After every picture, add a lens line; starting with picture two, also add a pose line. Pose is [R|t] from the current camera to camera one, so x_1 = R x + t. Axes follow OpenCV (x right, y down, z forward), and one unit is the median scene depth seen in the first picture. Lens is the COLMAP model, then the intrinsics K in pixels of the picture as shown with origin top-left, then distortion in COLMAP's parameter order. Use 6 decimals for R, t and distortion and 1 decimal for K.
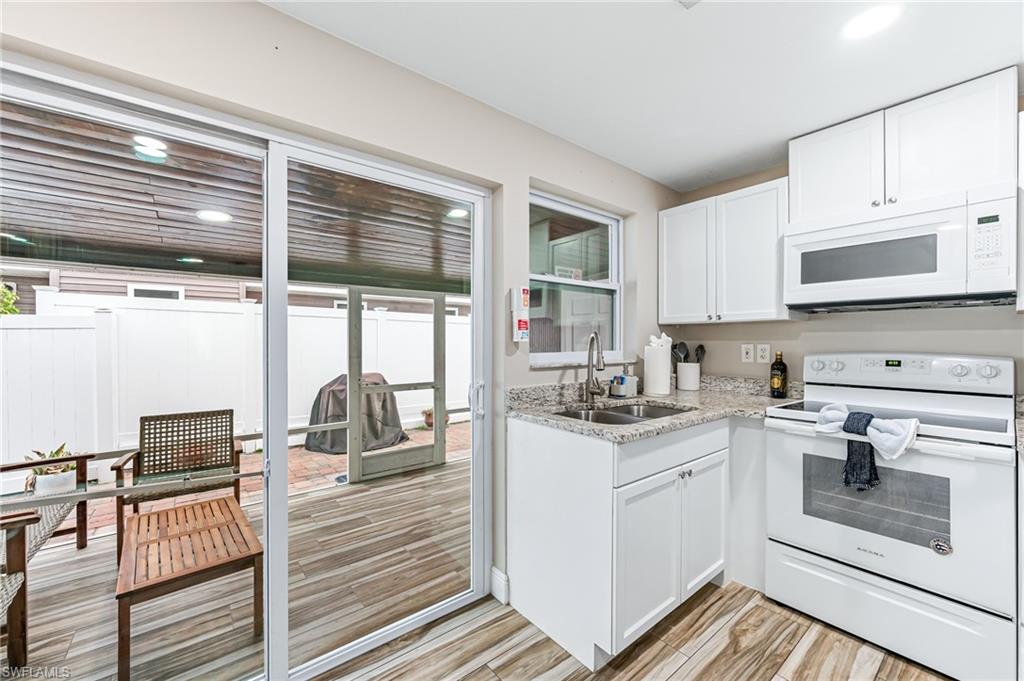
lens RADIAL K [[407.6, 0, 513.0], [0, 407.6, 339.2], [0, 0, 1]] dist [0.000938, 0.000286]
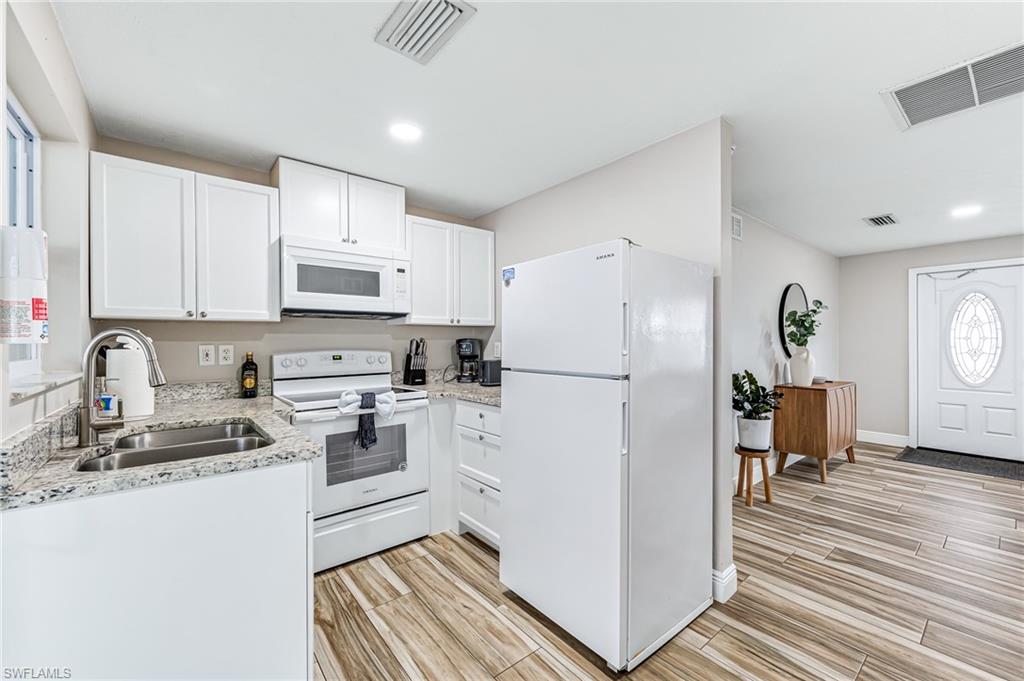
lens RADIAL K [[407.6, 0, 513.0], [0, 407.6, 339.2], [0, 0, 1]] dist [0.000938, 0.000286]
pose [[0.009232, 0.003504, 0.999951, -0.397528], [-0.000726, 0.999994, -0.003498, 0.001535], [-0.999957, -0.000694, 0.009235, 0.370278]]
